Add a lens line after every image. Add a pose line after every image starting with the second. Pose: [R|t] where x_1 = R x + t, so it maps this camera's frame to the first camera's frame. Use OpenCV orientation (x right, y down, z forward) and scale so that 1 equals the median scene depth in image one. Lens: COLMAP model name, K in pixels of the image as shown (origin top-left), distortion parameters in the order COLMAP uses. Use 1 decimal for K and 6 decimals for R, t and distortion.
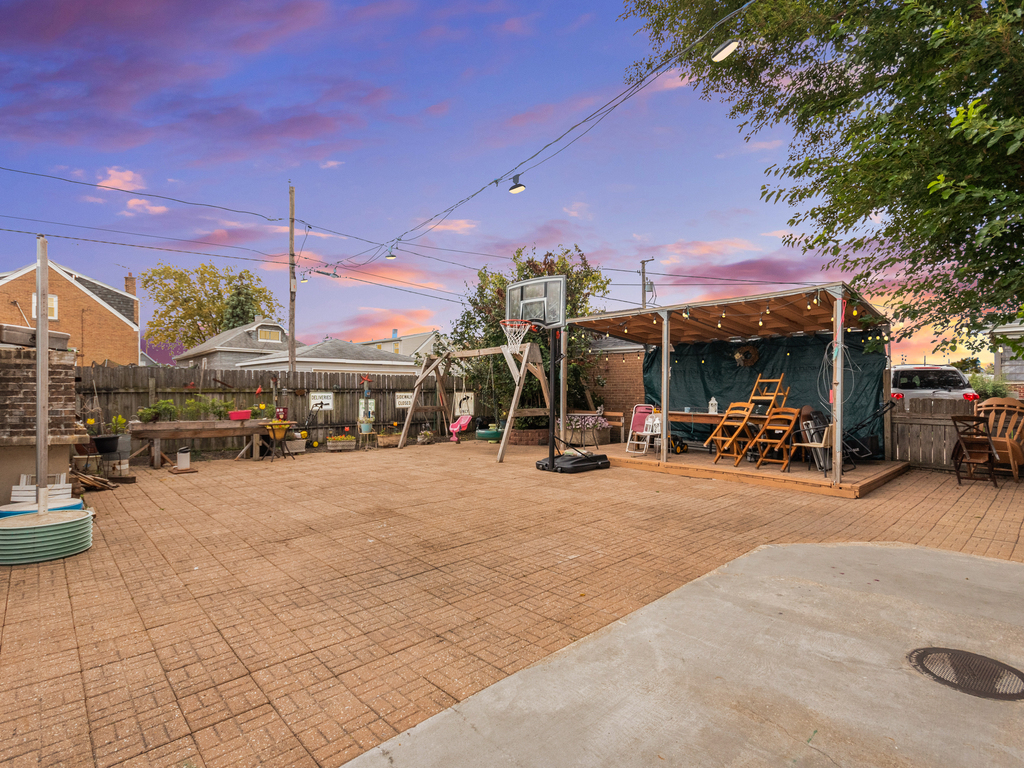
lens RADIAL K [[508.4, 0, 510.0], [0, 508.4, 386.0], [0, 0, 1]] dist [0.007301, -0.001624]
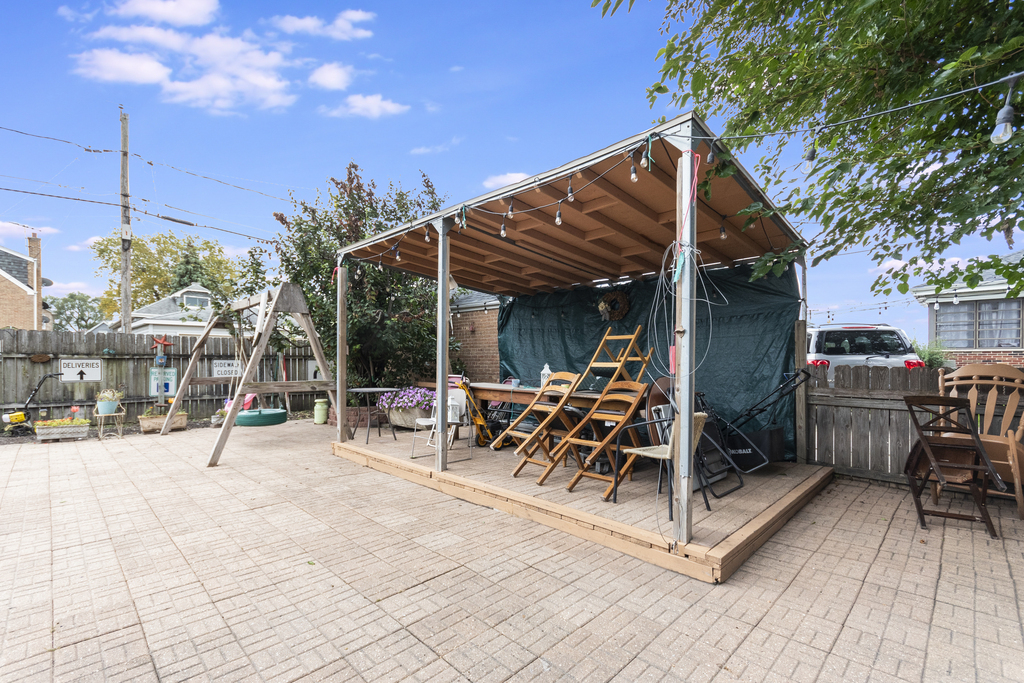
lens RADIAL K [[456.4, 0, 510.5], [0, 456.4, 359.8], [0, 0, 1]] dist [0.004482, 0.001270]
pose [[0.999168, 0.001026, 0.040777, 0.355857], [-0.001306, 0.999976, 0.006845, 0.013714], [-0.040769, -0.006893, 0.999145, 0.446614]]
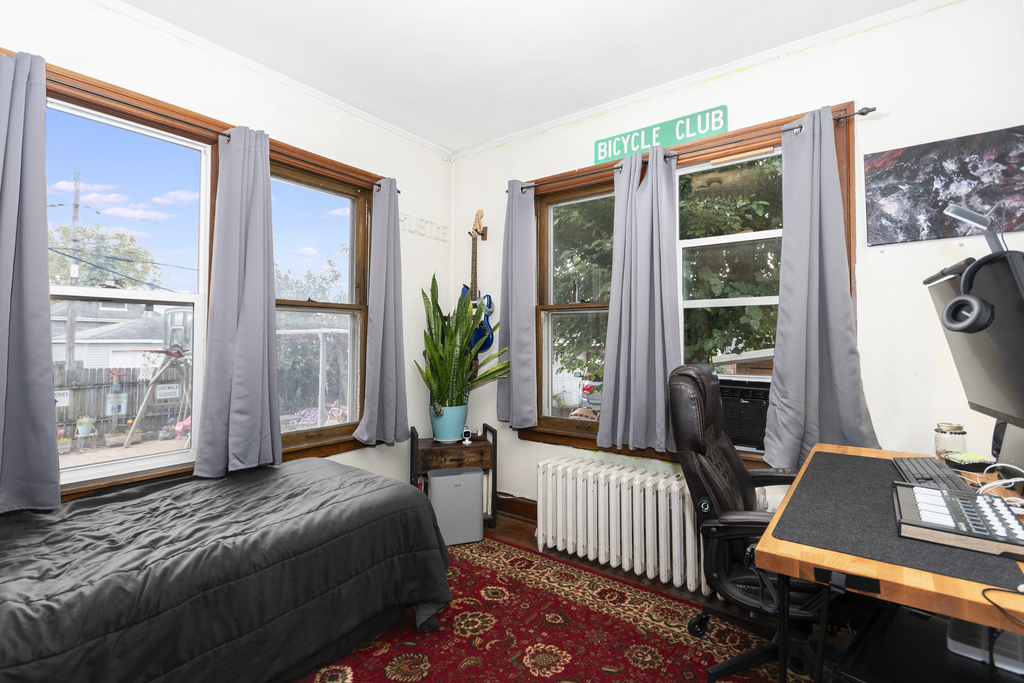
lens RADIAL K [[467.0, 0, 514.6], [0, 467.0, 321.6], [0, 0, 1]] dist [-0.001572, -0.000126]
pose [[0.983689, 0.008200, 0.179692, 0.530016], [-0.001553, 0.999310, -0.037101, -0.133743], [-0.179872, 0.036217, 0.983023, -0.098200]]
